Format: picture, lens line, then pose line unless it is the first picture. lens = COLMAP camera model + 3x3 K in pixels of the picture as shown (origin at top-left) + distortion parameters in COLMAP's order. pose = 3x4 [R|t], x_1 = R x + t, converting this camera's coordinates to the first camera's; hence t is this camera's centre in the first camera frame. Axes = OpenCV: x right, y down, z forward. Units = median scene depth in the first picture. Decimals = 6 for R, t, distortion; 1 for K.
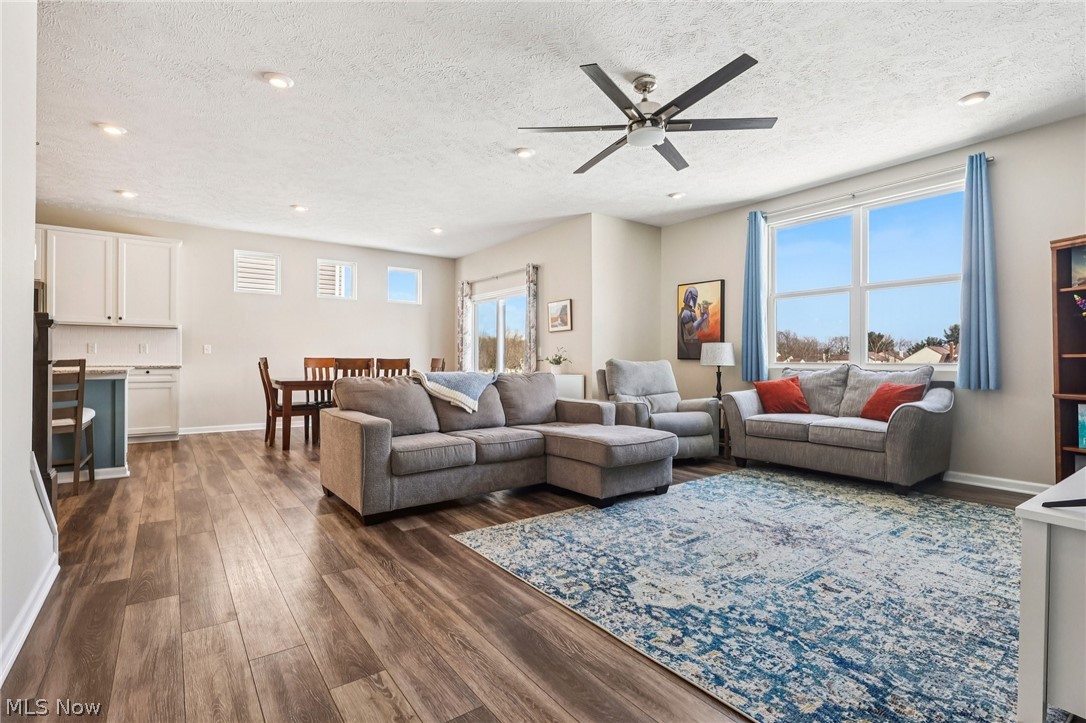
lens RADIAL K [[515.4, 0, 544.8], [0, 515.4, 360.2], [0, 0, 1]] dist [-0.003042, 0.000331]
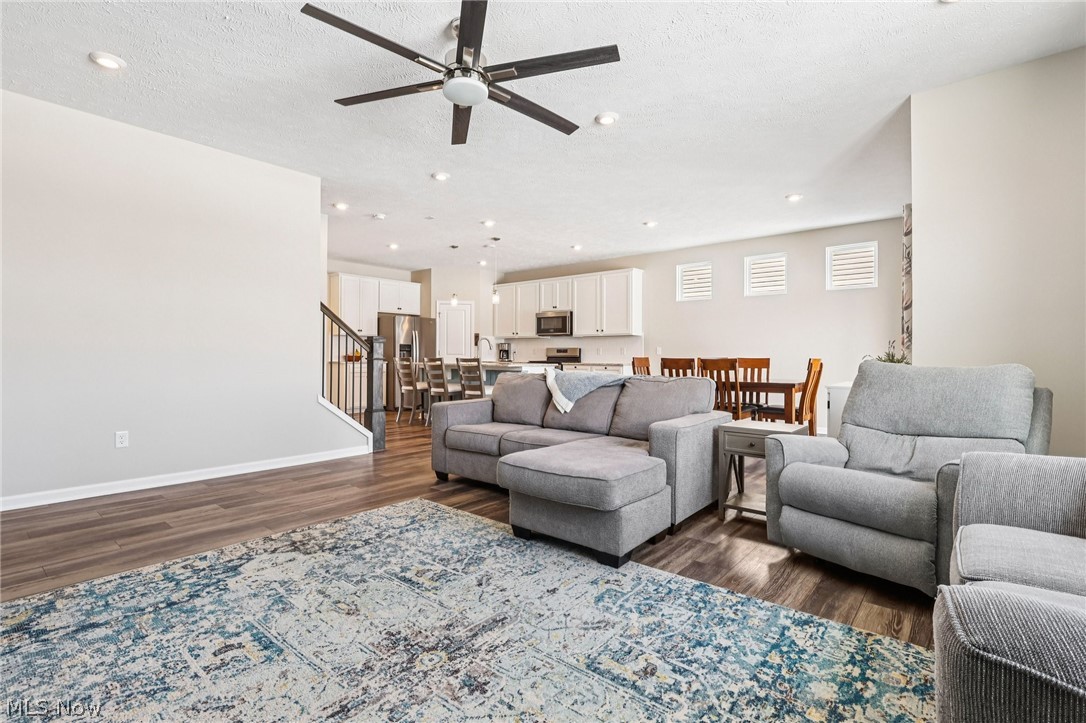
lens RADIAL K [[515.4, 0, 526.7], [0, 515.4, 356.9], [0, 0, 1]] dist [-0.003042, 0.000331]
pose [[0.209122, -0.001247, -0.977889, 1.111962], [-0.010266, 0.999941, -0.003471, -0.000085], [0.977836, 0.010765, 0.209096, 1.004821]]
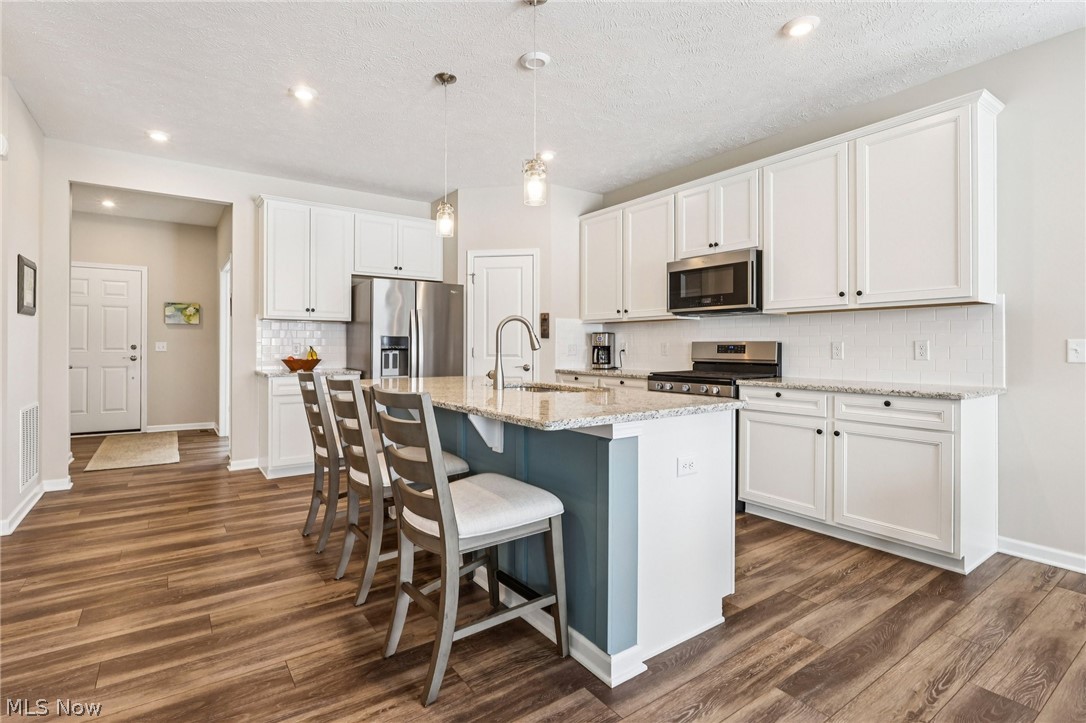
lens RADIAL K [[515.4, 0, 528.1], [0, 515.4, 349.4], [0, 0, 1]] dist [-0.003042, 0.000331]
pose [[-0.029312, 0.000207, -0.999570, -0.610246], [-0.008676, 0.999962, 0.000462, -0.044825], [0.999533, 0.008686, -0.029309, 1.396028]]
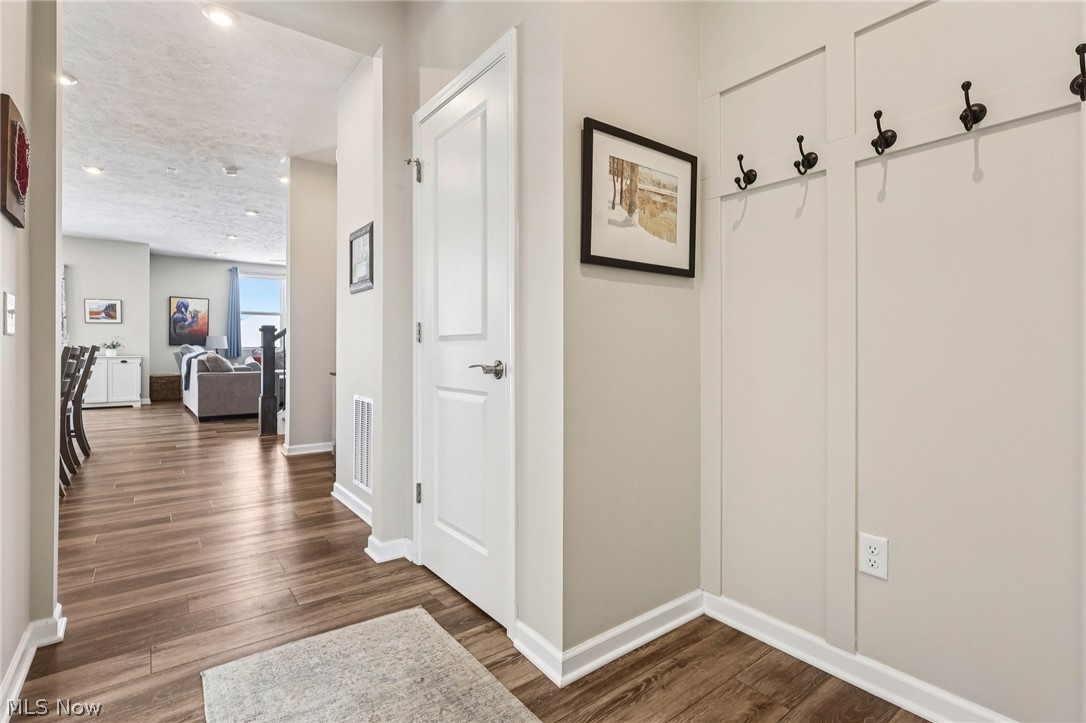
lens RADIAL K [[515.4, 0, 540.9], [0, 515.4, 351.9], [0, 0, 1]] dist [-0.003042, 0.000331]
pose [[-0.015672, -0.009871, 0.999828, -2.840355], [-0.002329, 0.999949, 0.009836, 0.001115], [-0.999874, -0.002175, -0.015694, -0.156378]]
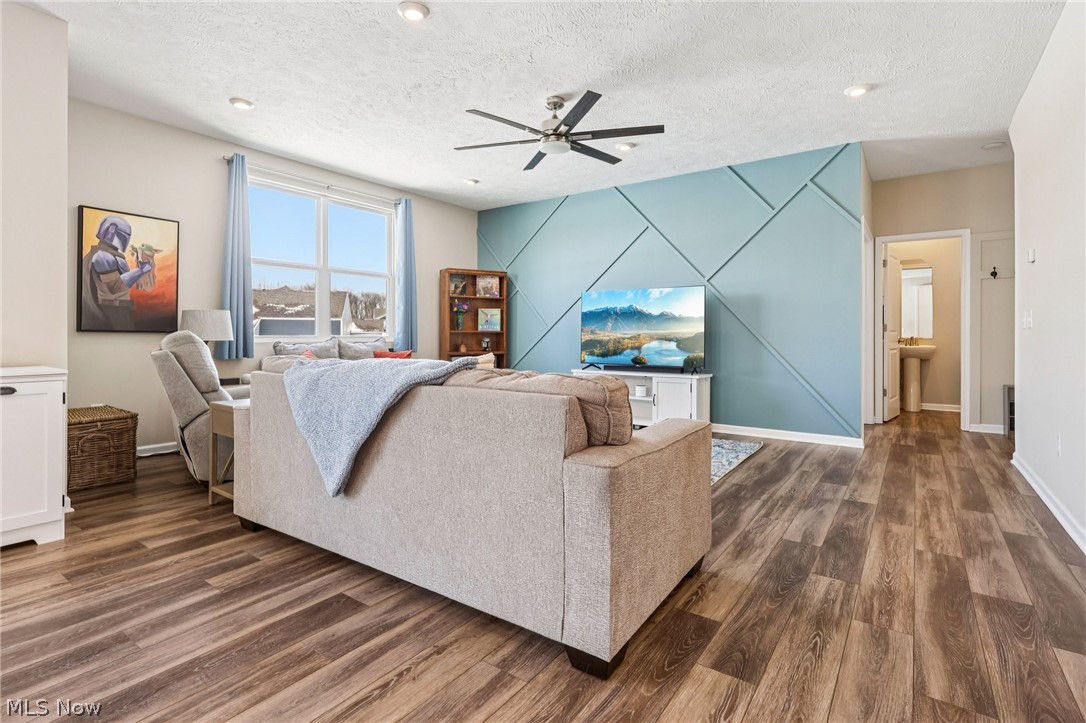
lens RADIAL K [[515.4, 0, 541.8], [0, 515.4, 335.3], [0, 0, 1]] dist [-0.003042, 0.000331]
pose [[-0.309349, -0.005542, 0.950932, -1.017101], [-0.001166, 0.999984, 0.005449, -0.004623], [-0.950948, 0.000576, -0.309351, 1.520140]]
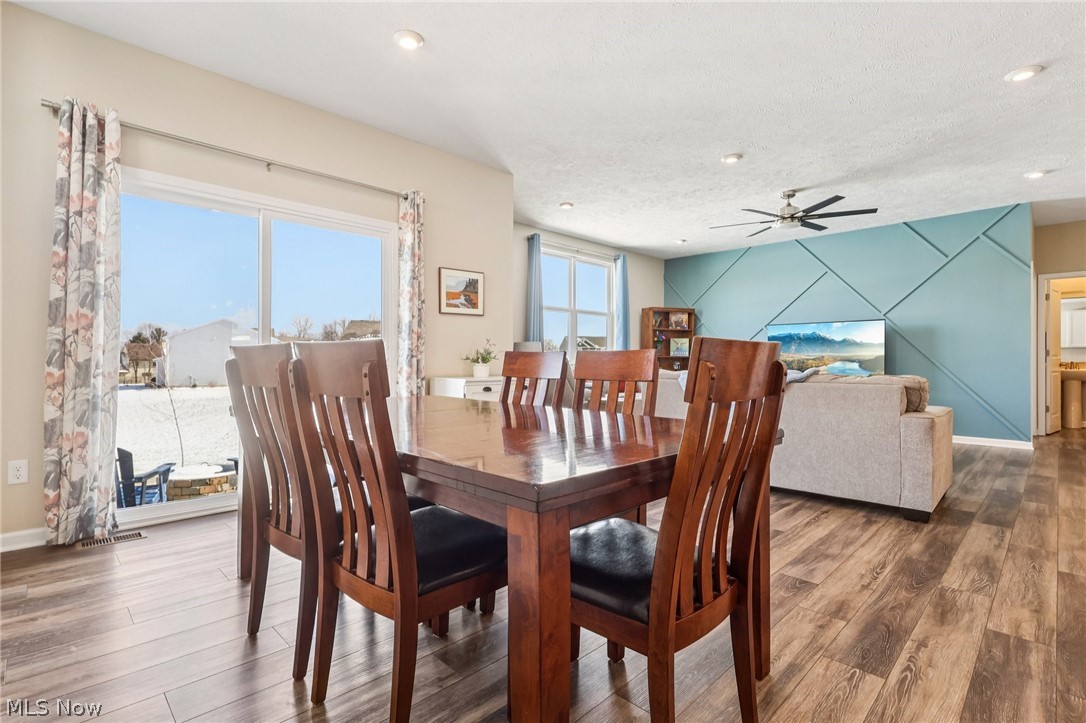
lens RADIAL K [[515.4, 0, 534.2], [0, 515.4, 362.1], [0, 0, 1]] dist [-0.003042, 0.000331]
pose [[-0.144907, -0.004332, 0.989436, -1.474029], [-0.000071, 0.999990, 0.004368, 0.007418], [-0.989445, 0.000563, -0.144906, 2.246869]]
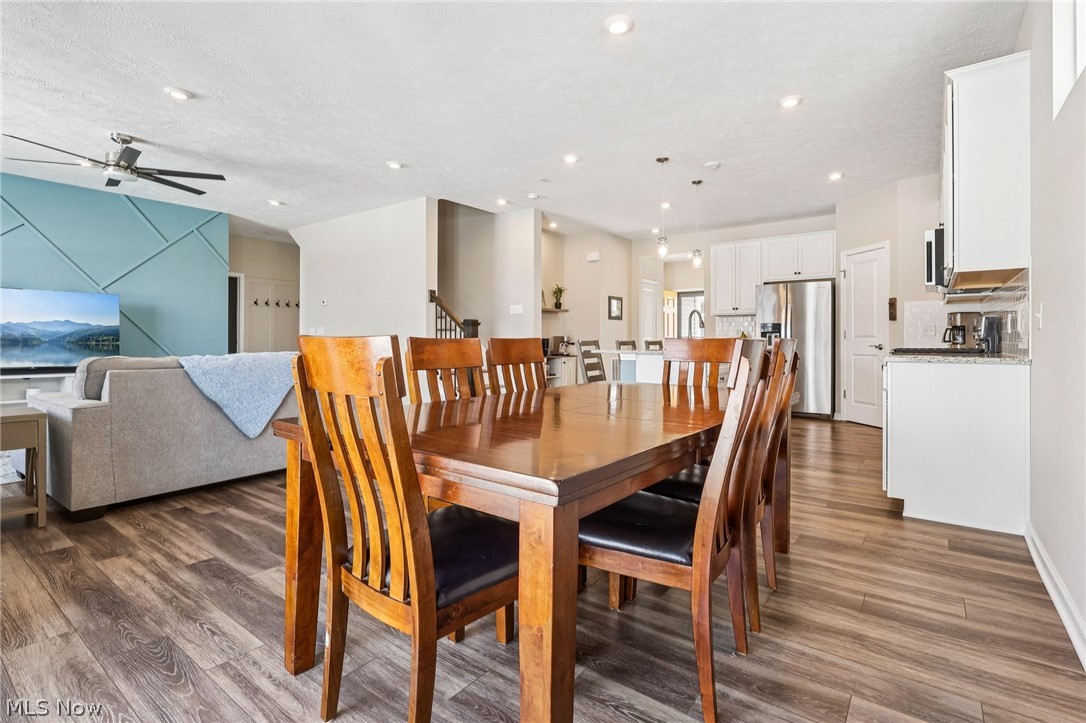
lens RADIAL K [[515.4, 0, 540.5], [0, 515.4, 336.8], [0, 0, 1]] dist [-0.003042, 0.000331]
pose [[-0.958398, -0.007386, -0.285341, -0.543002], [-0.006709, 0.999972, -0.003351, -0.006033], [0.285358, -0.001297, -0.958420, 2.868370]]
